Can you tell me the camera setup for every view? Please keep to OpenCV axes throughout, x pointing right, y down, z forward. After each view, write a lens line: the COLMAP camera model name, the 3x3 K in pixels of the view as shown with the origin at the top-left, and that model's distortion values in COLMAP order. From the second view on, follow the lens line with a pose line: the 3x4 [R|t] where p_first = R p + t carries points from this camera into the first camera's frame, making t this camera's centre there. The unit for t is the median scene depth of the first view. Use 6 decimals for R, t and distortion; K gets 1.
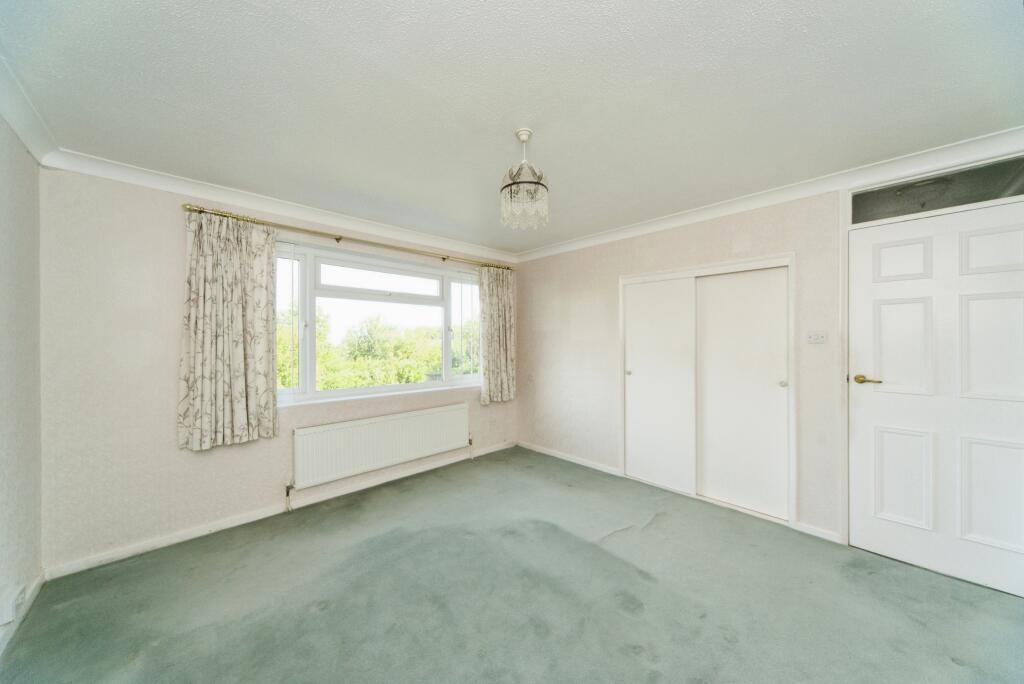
lens RADIAL K [[358.9, 0, 512.9], [0, 358.9, 350.5], [0, 0, 1]] dist [0.000369, 0.000042]
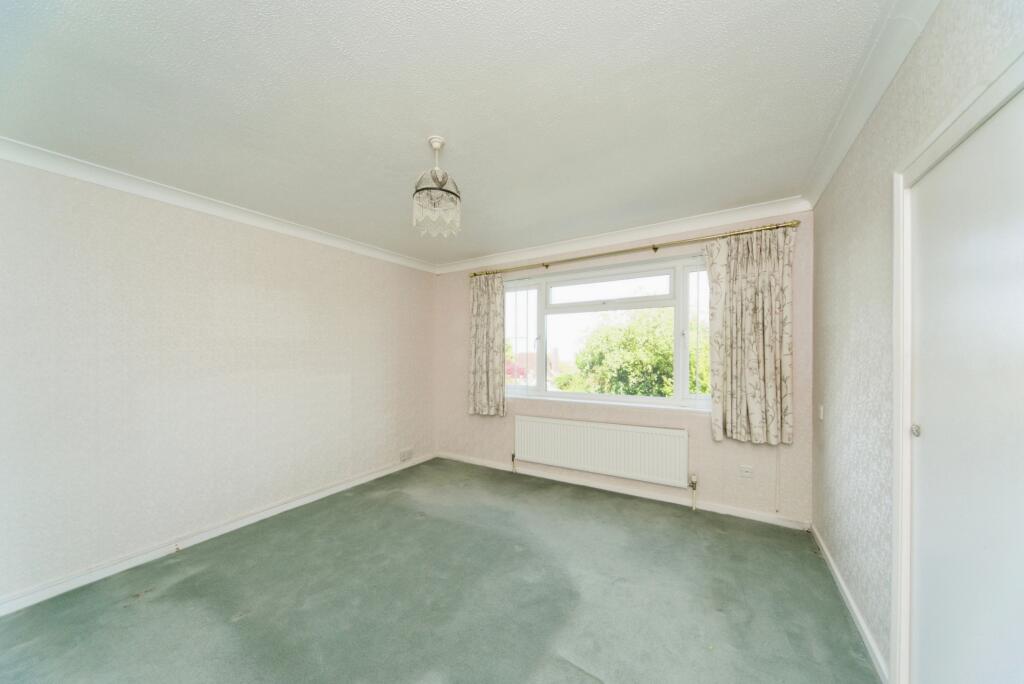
lens RADIAL K [[349.6, 0, 510.0], [0, 349.6, 353.1], [0, 0, 1]] dist [0.000552, 0.000102]
pose [[0.252111, 0.000914, -0.967698, 0.613437], [-0.013532, 0.999905, -0.002581, -0.011237], [0.967604, 0.013746, 0.252100, 0.578926]]
